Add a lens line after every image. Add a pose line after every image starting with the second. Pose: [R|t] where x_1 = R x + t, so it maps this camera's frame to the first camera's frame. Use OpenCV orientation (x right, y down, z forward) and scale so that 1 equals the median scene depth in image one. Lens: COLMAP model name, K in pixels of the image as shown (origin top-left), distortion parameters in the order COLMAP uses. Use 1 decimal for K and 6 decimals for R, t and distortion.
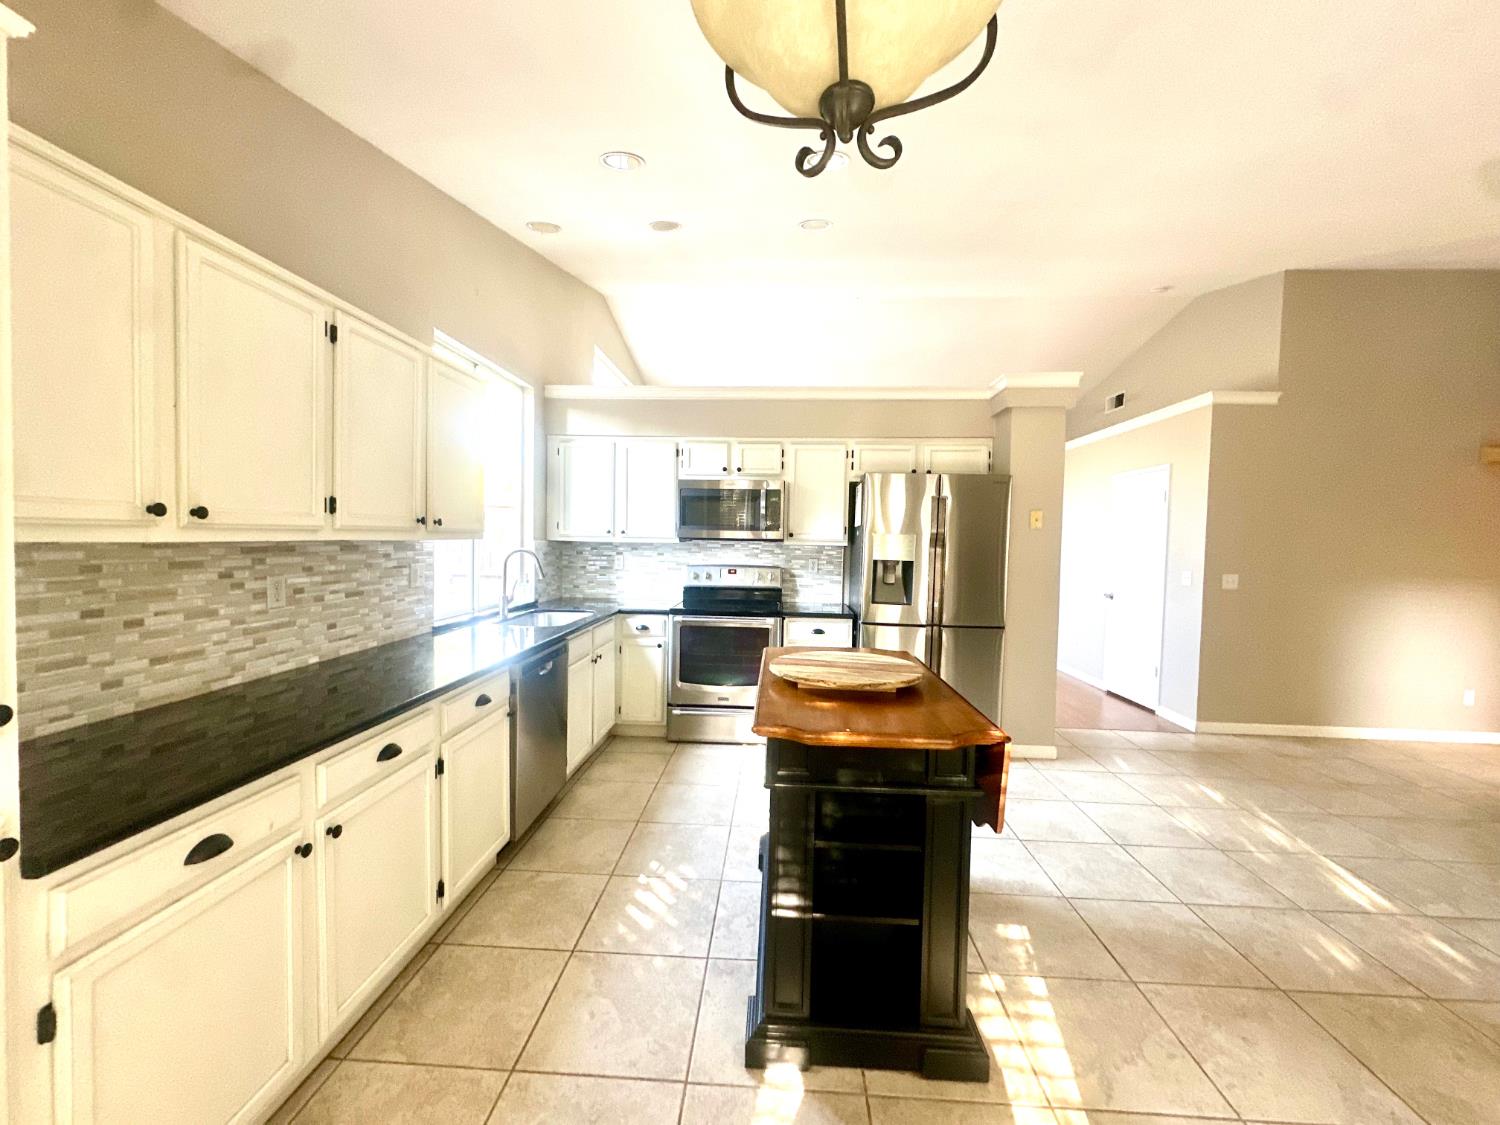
lens RADIAL K [[597.4, 0, 750.9], [0, 597.4, 559.6], [0, 0, 1]] dist [-0.001502, 0.000225]
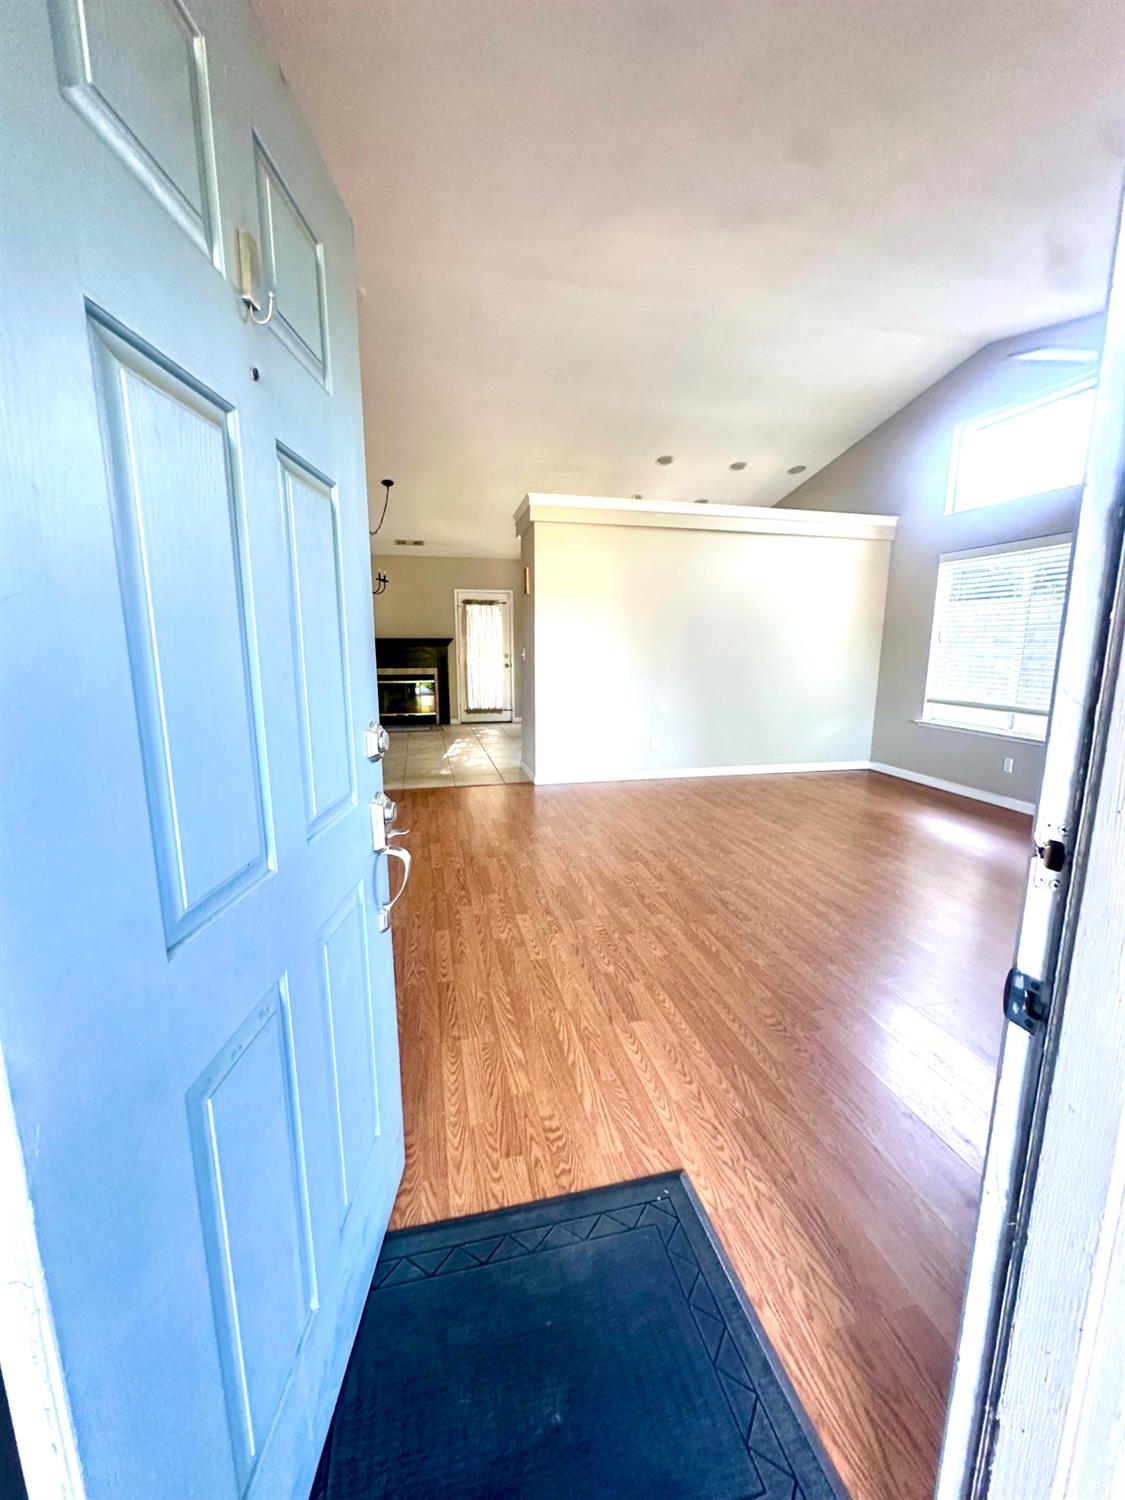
lens RADIAL K [[597.4, 0, 562.5], [0, 597.4, 750.0], [0, 0, 1]] dist [-0.001502, 0.000225]
pose [[-0.958237, 0.026295, -0.284765, 1.429043], [-0.033351, 0.978694, 0.202600, -0.062808], [0.284025, 0.203636, -0.936943, 4.191230]]
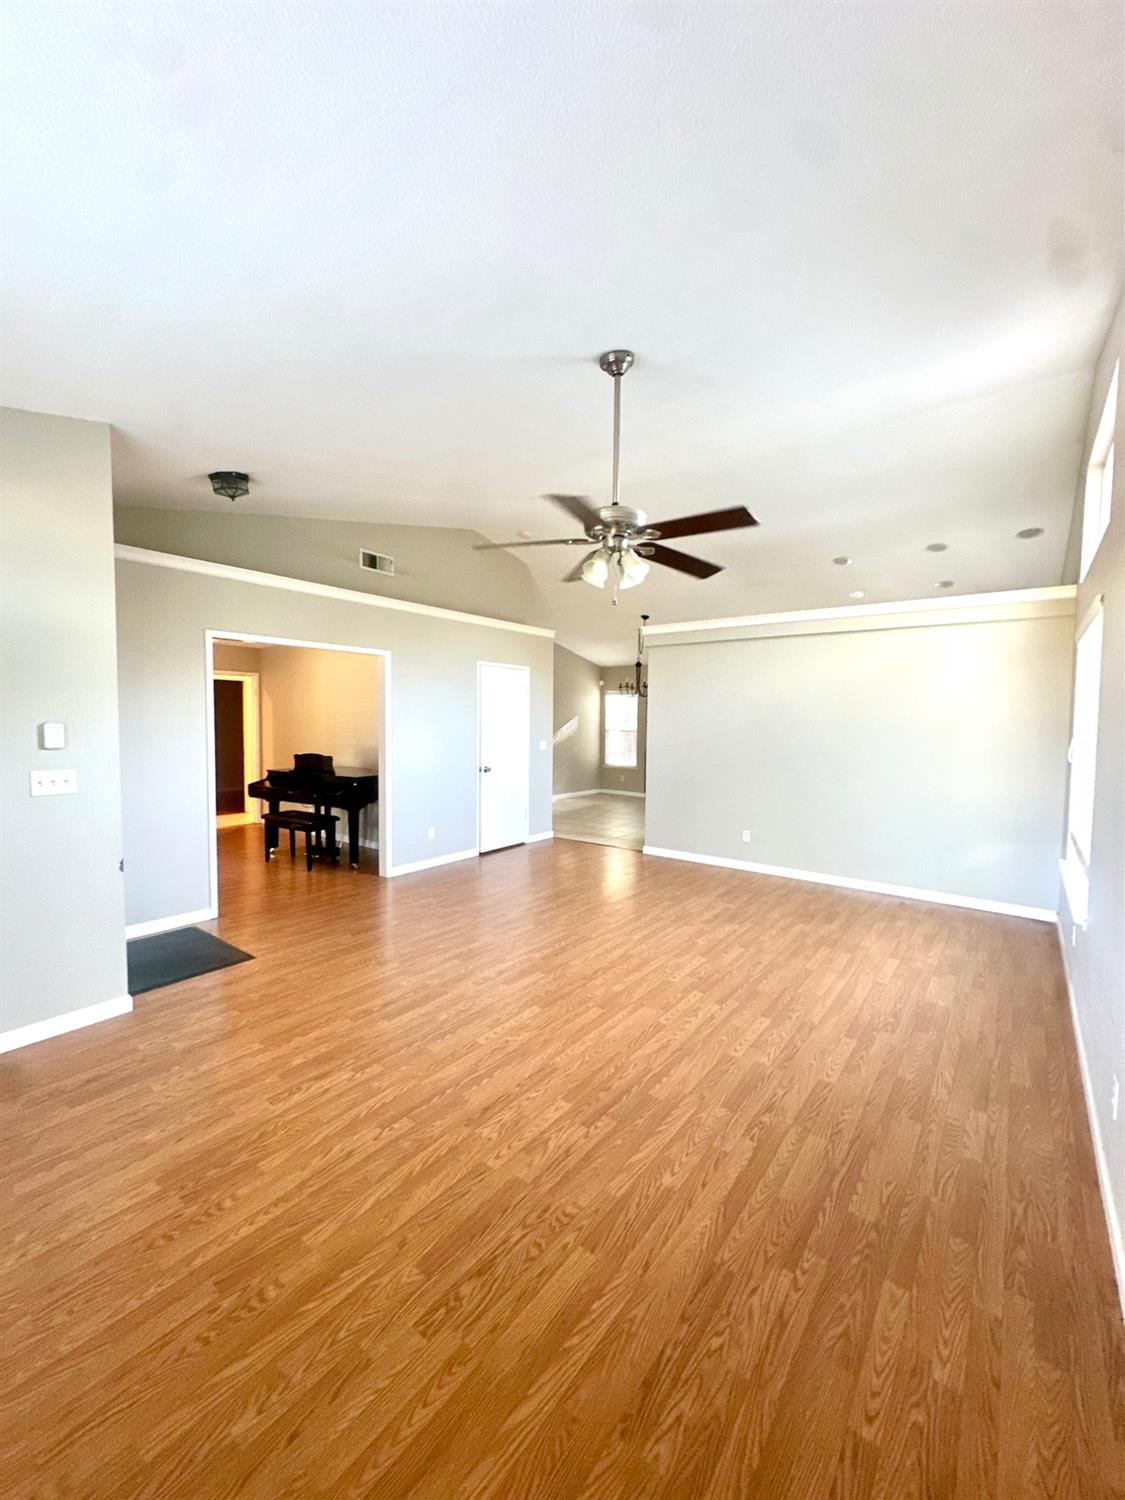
lens RADIAL K [[597.4, 0, 562.5], [0, 597.4, 750.0], [0, 0, 1]] dist [-0.001502, 0.000225]
pose [[-0.823800, -0.058704, 0.563833, -0.386611], [-0.009660, 0.995933, 0.089580, -0.195619], [-0.566798, 0.068349, -0.821016, 4.522608]]
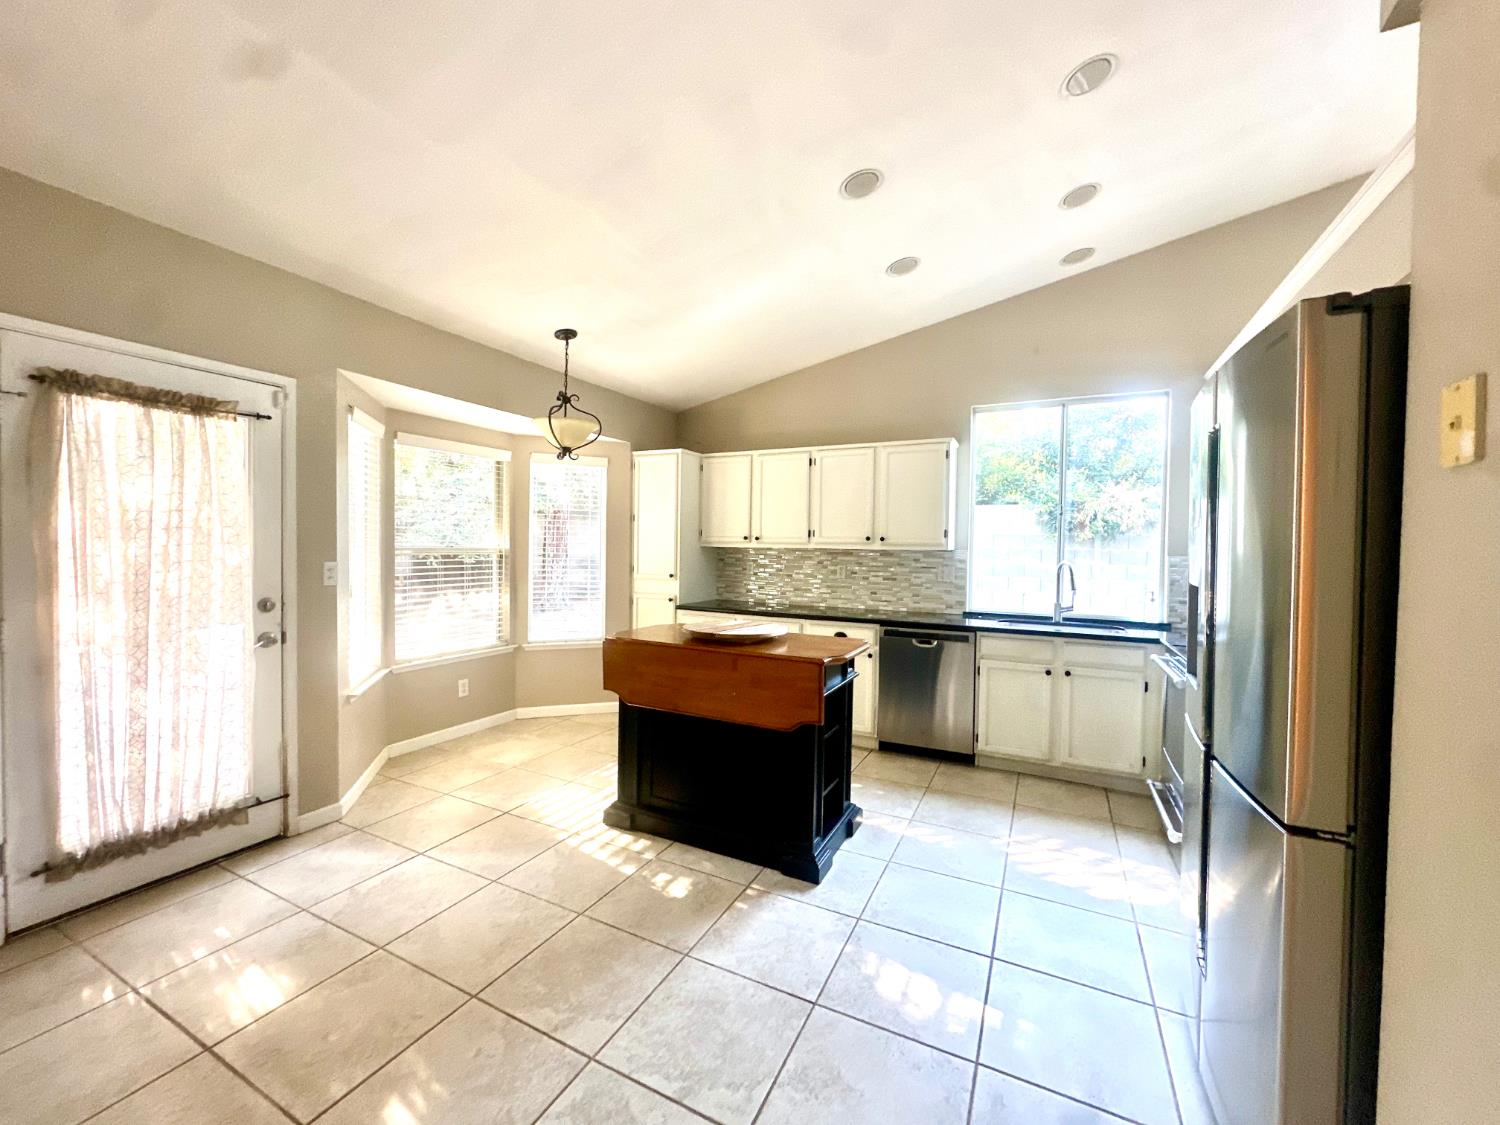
lens RADIAL K [[597.4, 0, 750.9], [0, 597.4, 559.6], [0, 0, 1]] dist [-0.001502, 0.000225]
pose [[-0.400277, -0.007557, -0.916363, 1.282294], [-0.058139, 0.998161, 0.017164, -0.010880], [0.914548, 0.060146, -0.399980, 1.403476]]
